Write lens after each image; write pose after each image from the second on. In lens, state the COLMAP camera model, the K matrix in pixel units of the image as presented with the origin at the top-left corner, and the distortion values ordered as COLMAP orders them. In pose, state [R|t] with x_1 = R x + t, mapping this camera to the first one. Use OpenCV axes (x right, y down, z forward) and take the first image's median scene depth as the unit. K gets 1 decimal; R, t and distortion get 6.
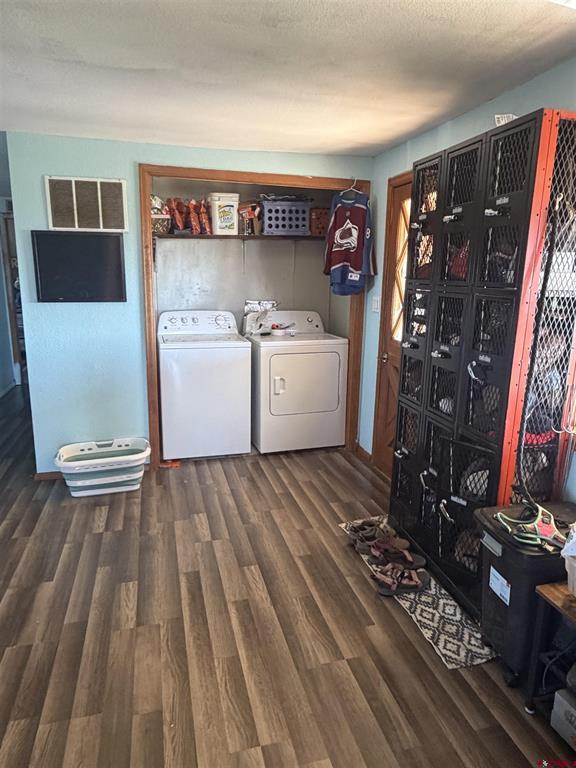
lens RADIAL K [[504.5, 0, 290.3], [0, 504.5, 384.9], [0, 0, 1]] dist [0.003798, 0.000155]
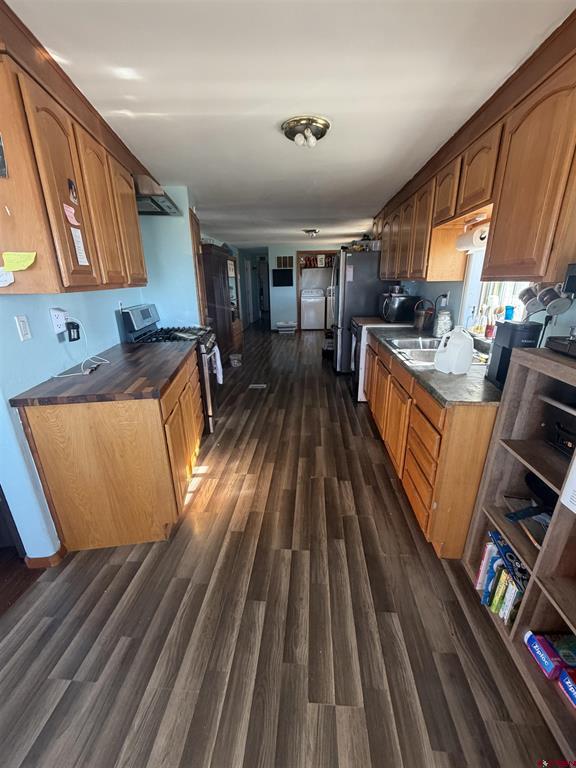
lens RADIAL K [[307.3, 0, 286.9], [0, 307.3, 382.2], [0, 0, 1]] dist [0.001836, 0.000236]
pose [[0.938864, 0.075575, -0.335891, 0.470272], [-0.040809, 0.993160, 0.109393, 0.304090], [0.341861, -0.088998, 0.935527, -1.269648]]
